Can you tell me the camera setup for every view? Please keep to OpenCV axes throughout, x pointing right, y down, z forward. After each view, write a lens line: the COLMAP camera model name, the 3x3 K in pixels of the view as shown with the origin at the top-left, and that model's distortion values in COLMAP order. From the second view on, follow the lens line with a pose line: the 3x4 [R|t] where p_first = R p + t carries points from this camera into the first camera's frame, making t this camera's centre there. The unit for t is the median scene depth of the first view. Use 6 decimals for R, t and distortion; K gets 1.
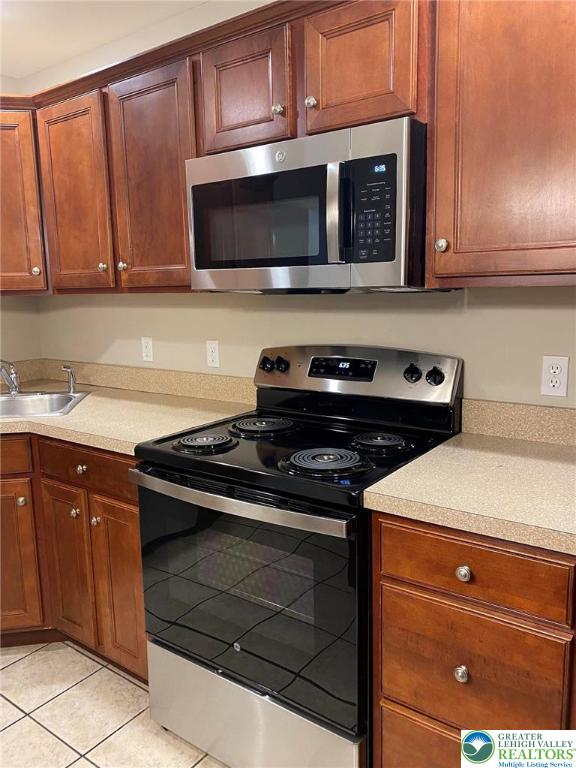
lens RADIAL K [[585.1, 0, 288.0], [0, 585.1, 384.0], [0, 0, 1]] dist [0.106160, -0.139981]
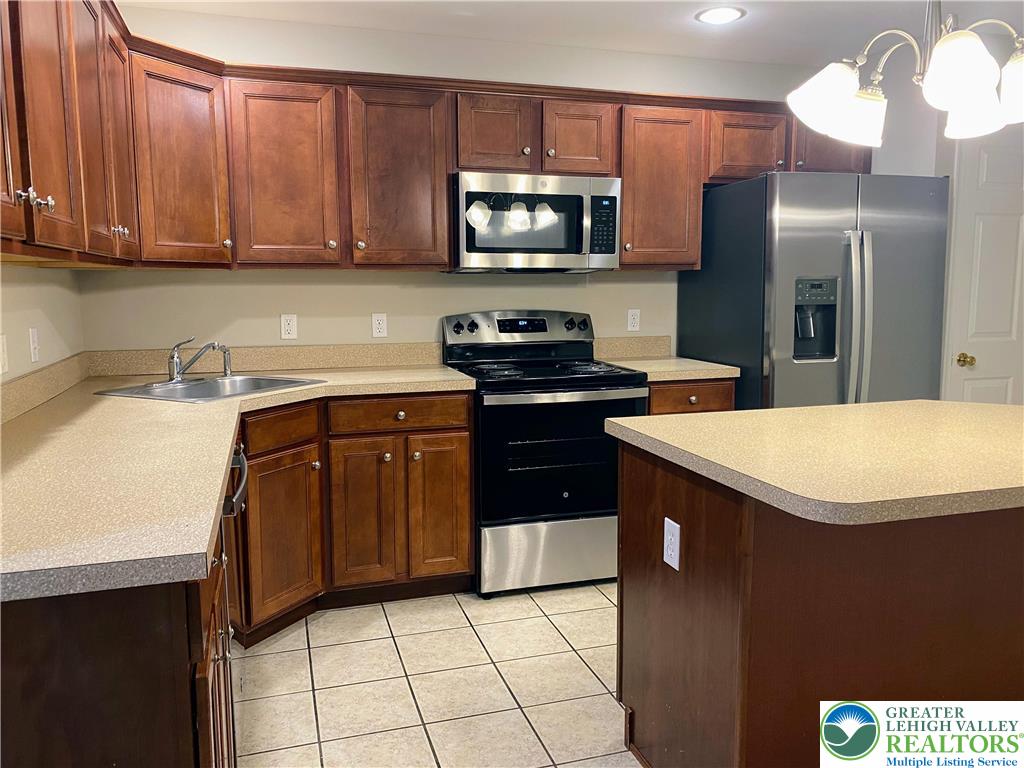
lens RADIAL K [[780.1, 0, 512.0], [0, 780.1, 384.0], [0, 0, 1]] dist [0.106160, -0.139981]
pose [[0.595490, -0.085850, 0.798763, -1.530302], [0.119499, 0.992678, 0.017603, 0.083384], [-0.794425, 0.084969, 0.601389, -0.126563]]
